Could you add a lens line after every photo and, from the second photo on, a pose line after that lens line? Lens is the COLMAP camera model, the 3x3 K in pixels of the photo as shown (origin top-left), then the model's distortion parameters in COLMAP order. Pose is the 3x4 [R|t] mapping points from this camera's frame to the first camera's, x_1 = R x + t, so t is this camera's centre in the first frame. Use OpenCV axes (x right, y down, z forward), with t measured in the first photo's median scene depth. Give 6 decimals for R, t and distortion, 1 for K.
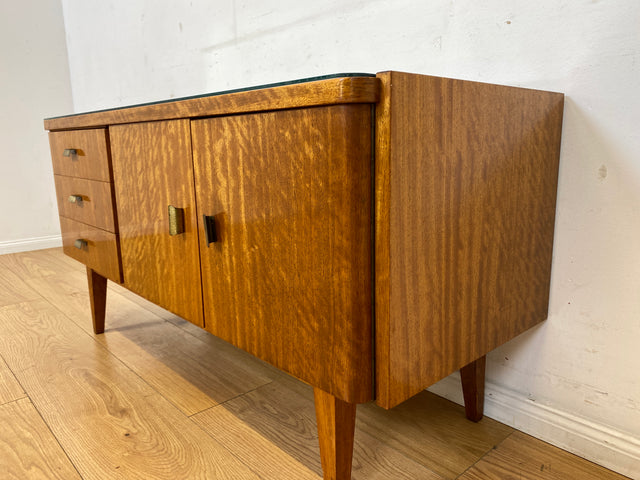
lens RADIAL K [[492.8, 0, 319.1], [0, 492.8, 241.7], [0, 0, 1]] dist [0.014135, -0.006770]
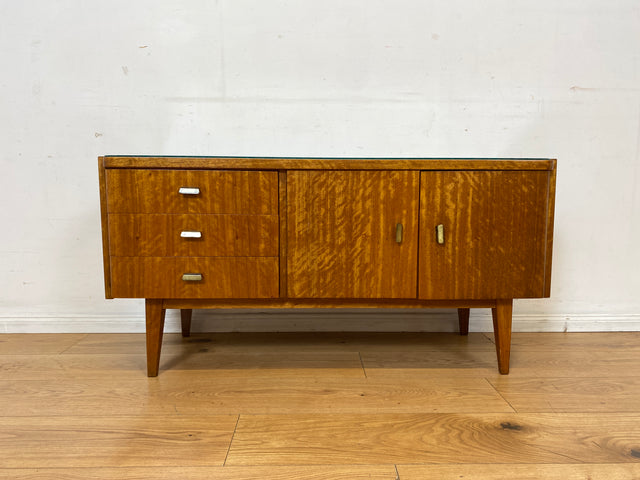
lens RADIAL K [[491.2, 0, 320.1], [0, 491.2, 241.4], [0, 0, 1]] dist [0.055793, -0.074809]
pose [[0.654477, -0.064016, 0.753367, -1.745324], [0.136393, 0.990059, -0.034362, 0.004385], [-0.743678, 0.125243, 0.656702, 0.171136]]
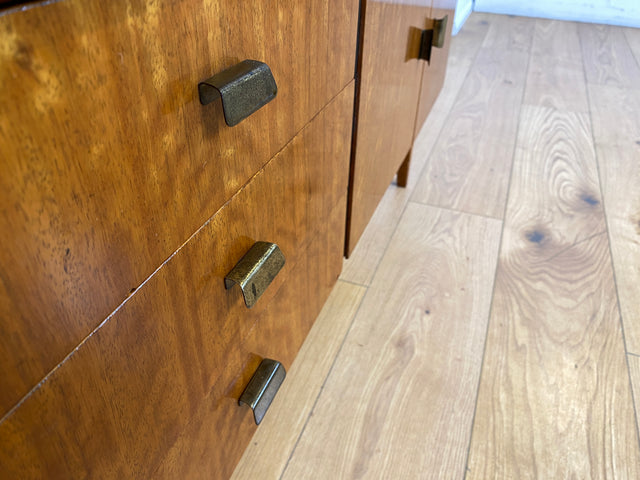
lens RADIAL K [[497.6, 0, 323.8], [0, 497.6, 244.9], [0, 0, 1]] dist [0.002304, -0.000697]
pose [[-0.457976, -0.522937, 0.718884, -1.075920], [0.162084, 0.746000, 0.645920, -0.397227], [-0.874063, 0.412336, -0.256891, 1.621141]]
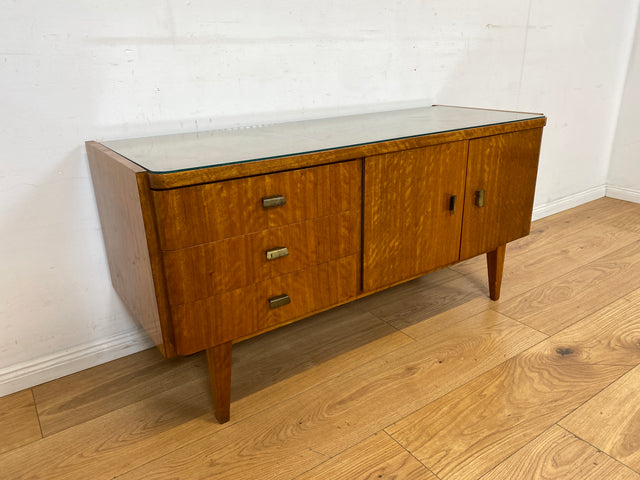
lens RADIAL K [[492.6, 0, 320.6], [0, 492.6, 241.3], [0, 0, 1]] dist [0.062050, -0.092708]
pose [[0.127885, -0.338506, 0.932233, -1.991419], [0.216855, 0.926751, 0.306767, -0.546475], [-0.967791, 0.162929, 0.191924, 1.200534]]
